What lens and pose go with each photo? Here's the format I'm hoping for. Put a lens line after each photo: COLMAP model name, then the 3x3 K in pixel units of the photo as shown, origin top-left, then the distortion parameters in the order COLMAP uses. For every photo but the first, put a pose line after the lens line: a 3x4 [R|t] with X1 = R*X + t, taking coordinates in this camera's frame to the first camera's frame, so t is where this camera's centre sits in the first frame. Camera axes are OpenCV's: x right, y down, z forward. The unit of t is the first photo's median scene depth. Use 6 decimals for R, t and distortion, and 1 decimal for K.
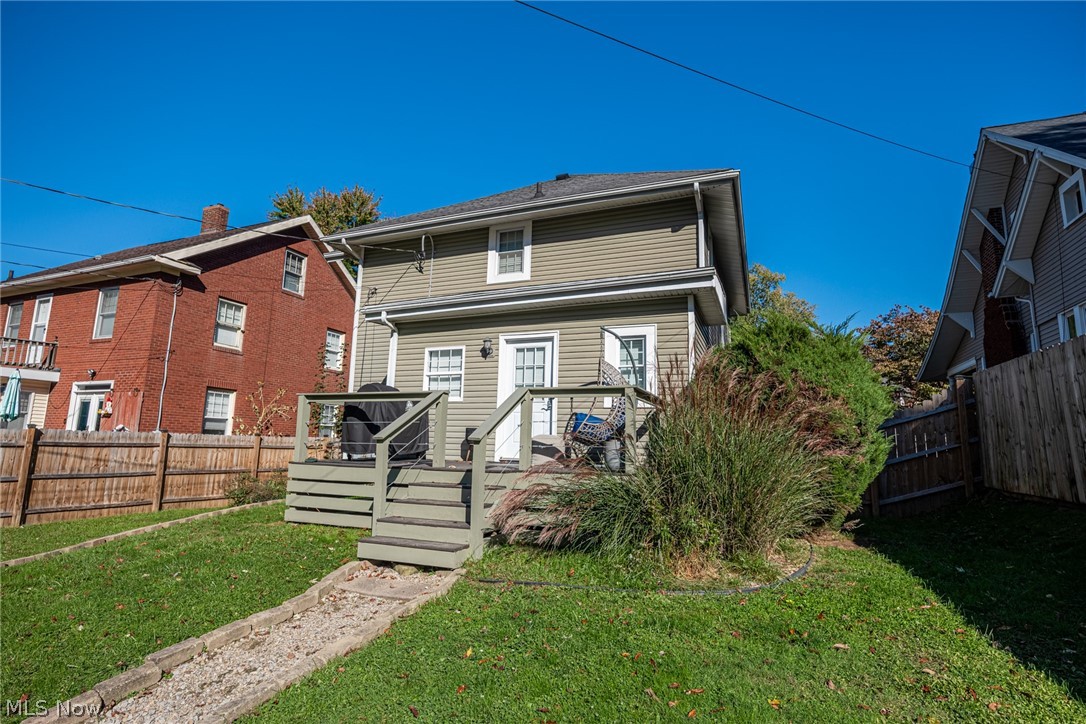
lens RADIAL K [[540.6, 0, 542.5], [0, 540.6, 358.8], [0, 0, 1]] dist [-0.000004, 0.000286]
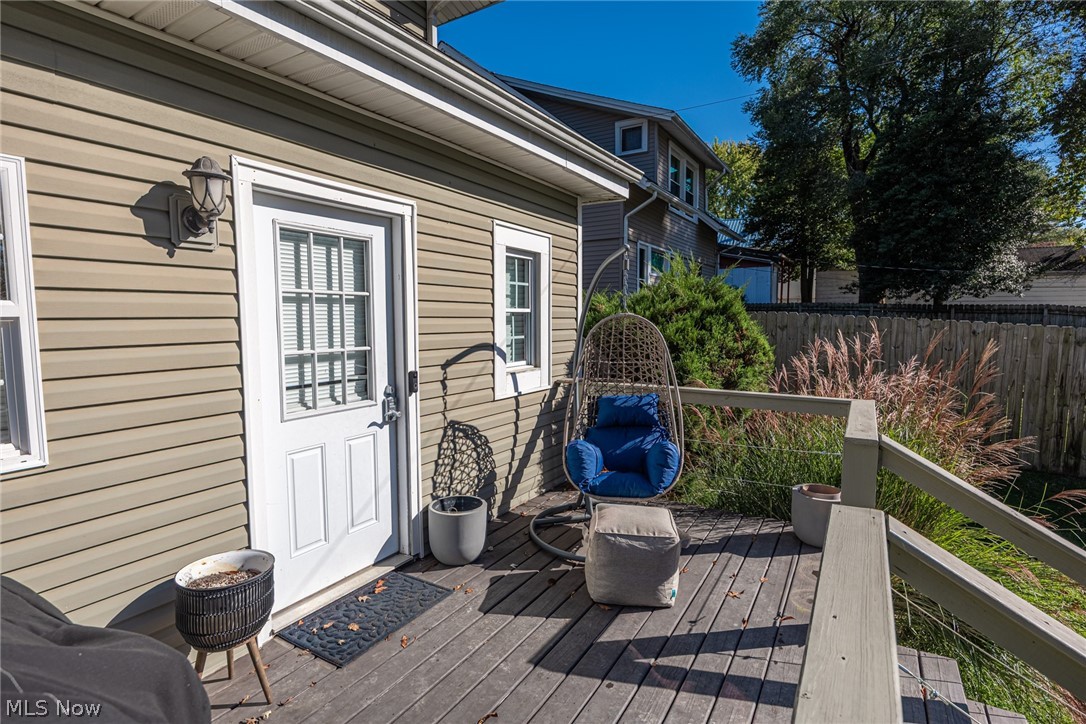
lens RADIAL K [[540.6, 0, 543.9], [0, 540.6, 360.7], [0, 0, 1]] dist [-0.000004, 0.000286]
pose [[0.163663, -0.100405, 0.981393, -0.303554], [-0.156904, 0.979495, 0.126378, -0.007922], [-0.973959, -0.174668, 0.144553, 0.812513]]
